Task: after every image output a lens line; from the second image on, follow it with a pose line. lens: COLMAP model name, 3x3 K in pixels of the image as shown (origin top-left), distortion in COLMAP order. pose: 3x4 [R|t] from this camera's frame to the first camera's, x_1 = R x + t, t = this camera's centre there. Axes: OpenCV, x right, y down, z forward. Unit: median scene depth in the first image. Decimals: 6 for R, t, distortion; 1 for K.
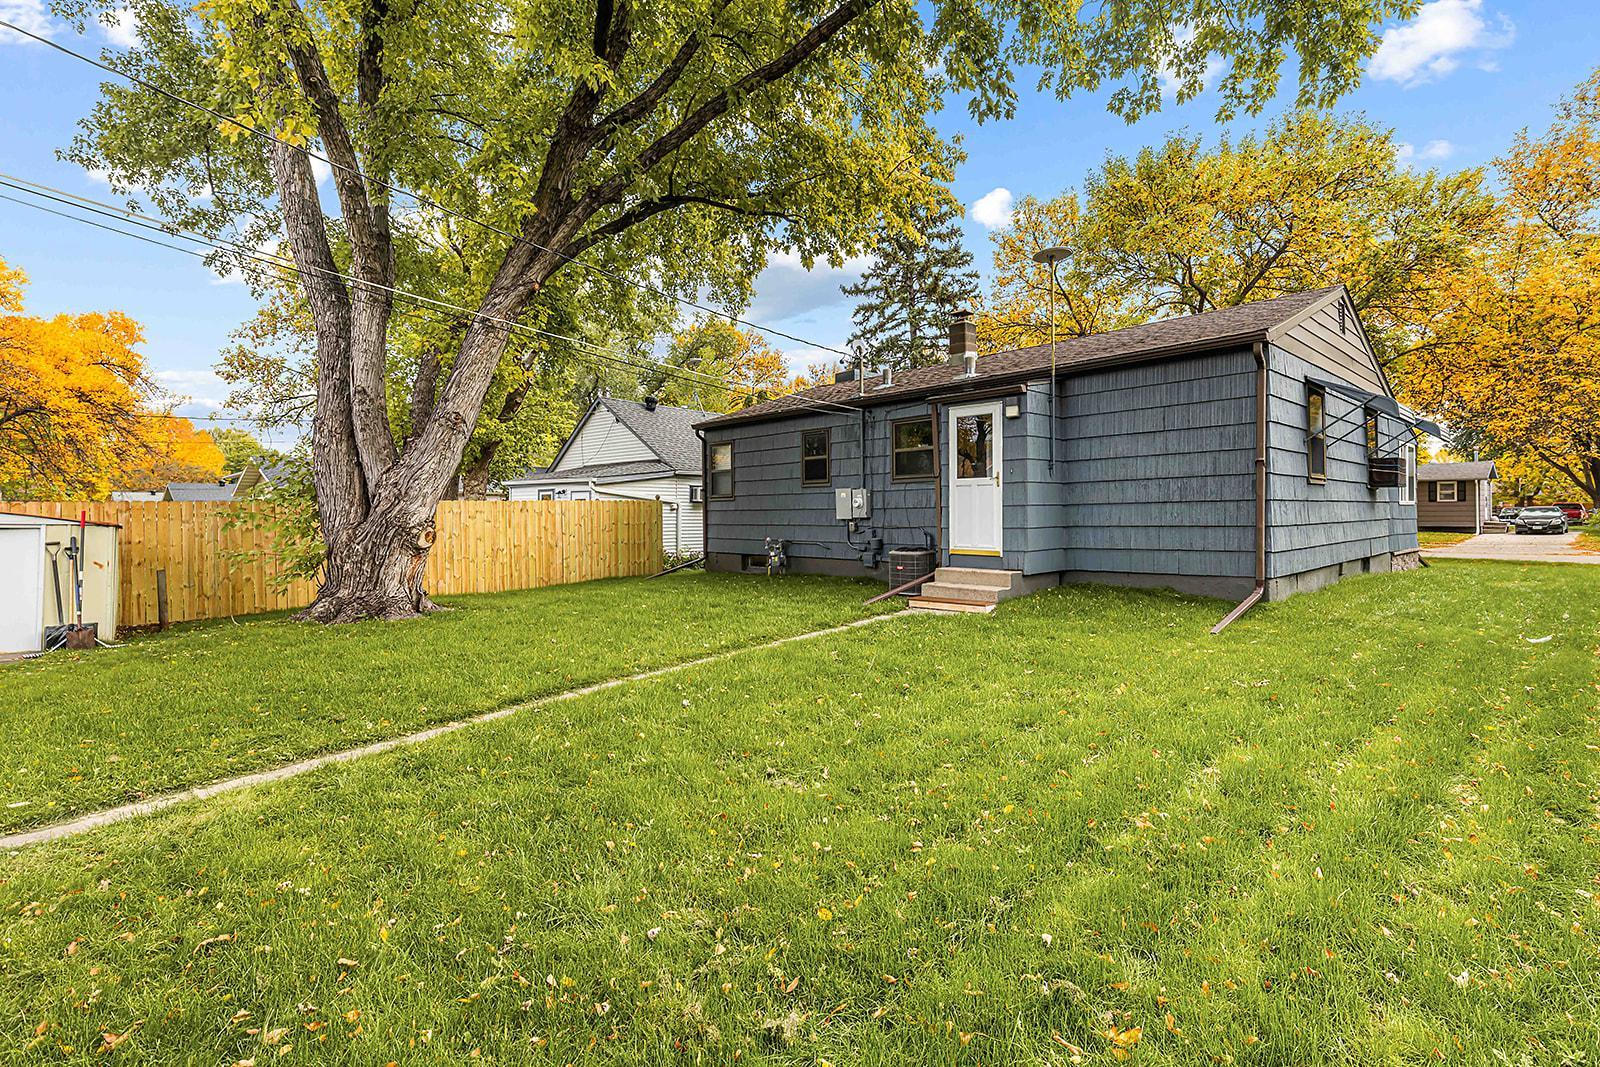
lens RADIAL K [[730.4, 0, 799.1], [0, 730.4, 526.4], [0, 0, 1]] dist [0.005908, -0.001492]
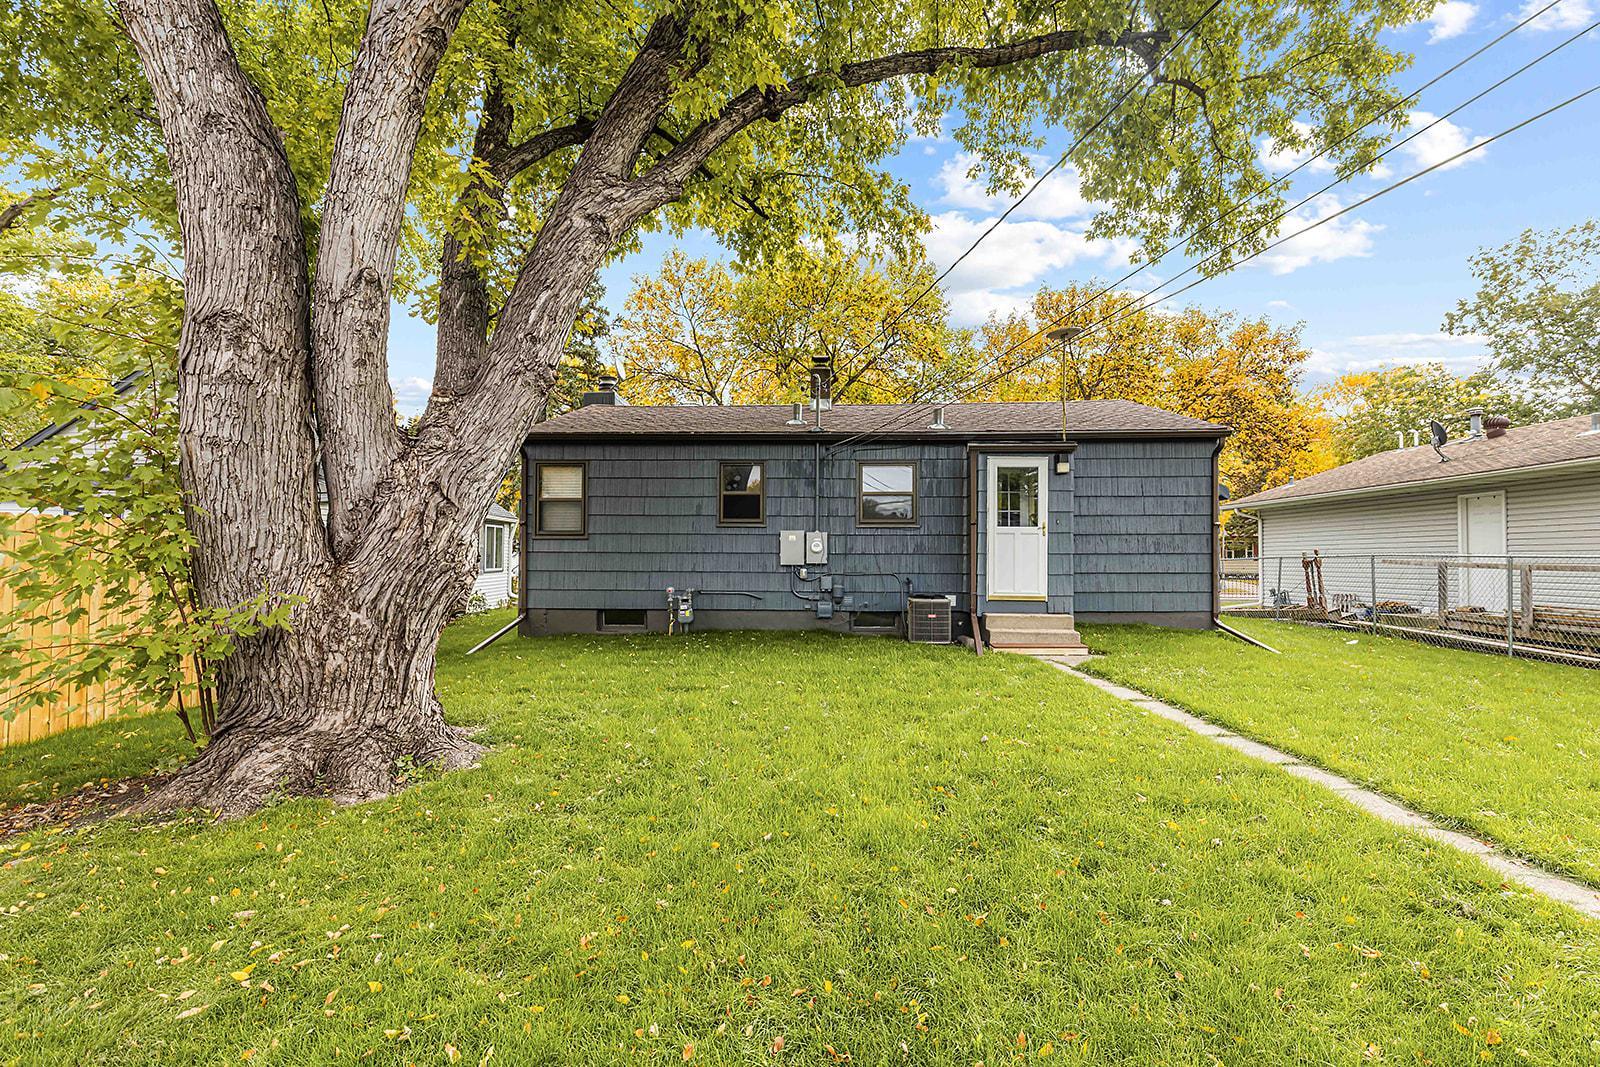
lens RADIAL K [[730.4, 0, 762.9], [0, 730.4, 553.7], [0, 0, 1]] dist [0.005908, -0.001492]
pose [[0.717115, 0.019364, 0.696686, -0.727261], [0.000438, 0.999601, -0.028234, 0.001546], [-0.696955, 0.020552, 0.716820, 0.490773]]
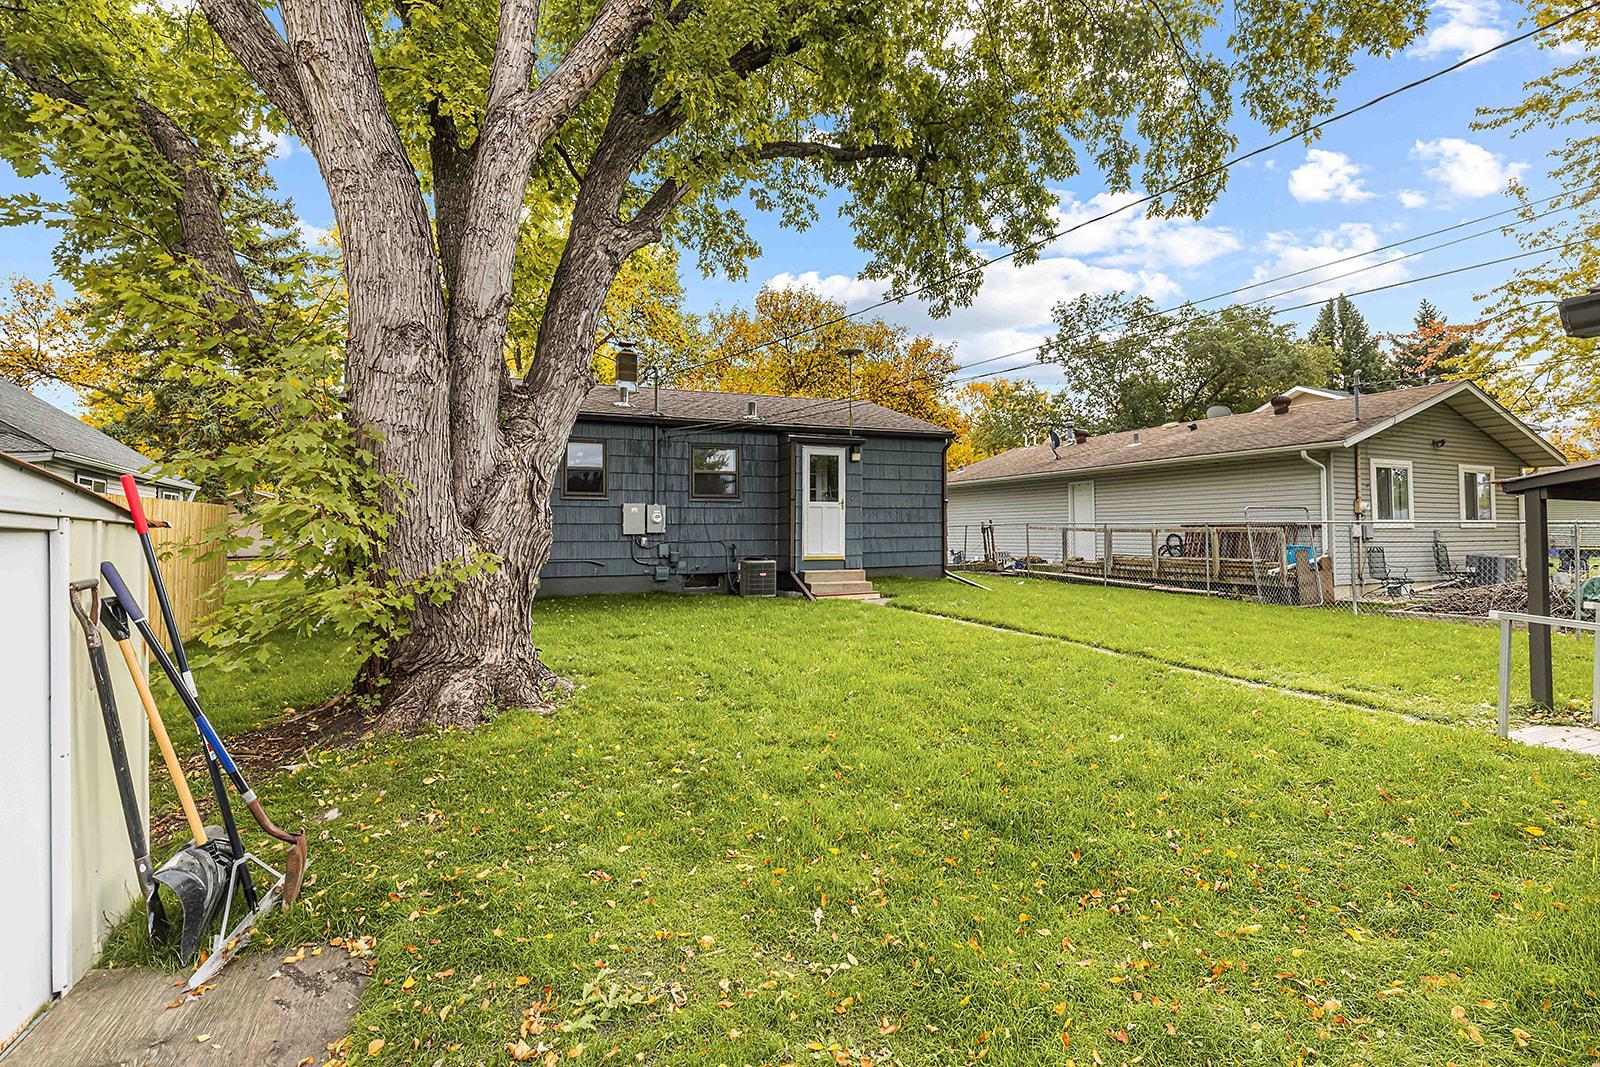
lens RADIAL K [[730.4, 0, 800.7], [0, 730.4, 526.2], [0, 0, 1]] dist [0.005908, -0.001492]
pose [[0.344837, 0.015384, 0.938537, -0.986817], [0.018372, 0.999564, -0.023134, 0.007599], [-0.938483, 0.025221, 0.344404, 0.564170]]
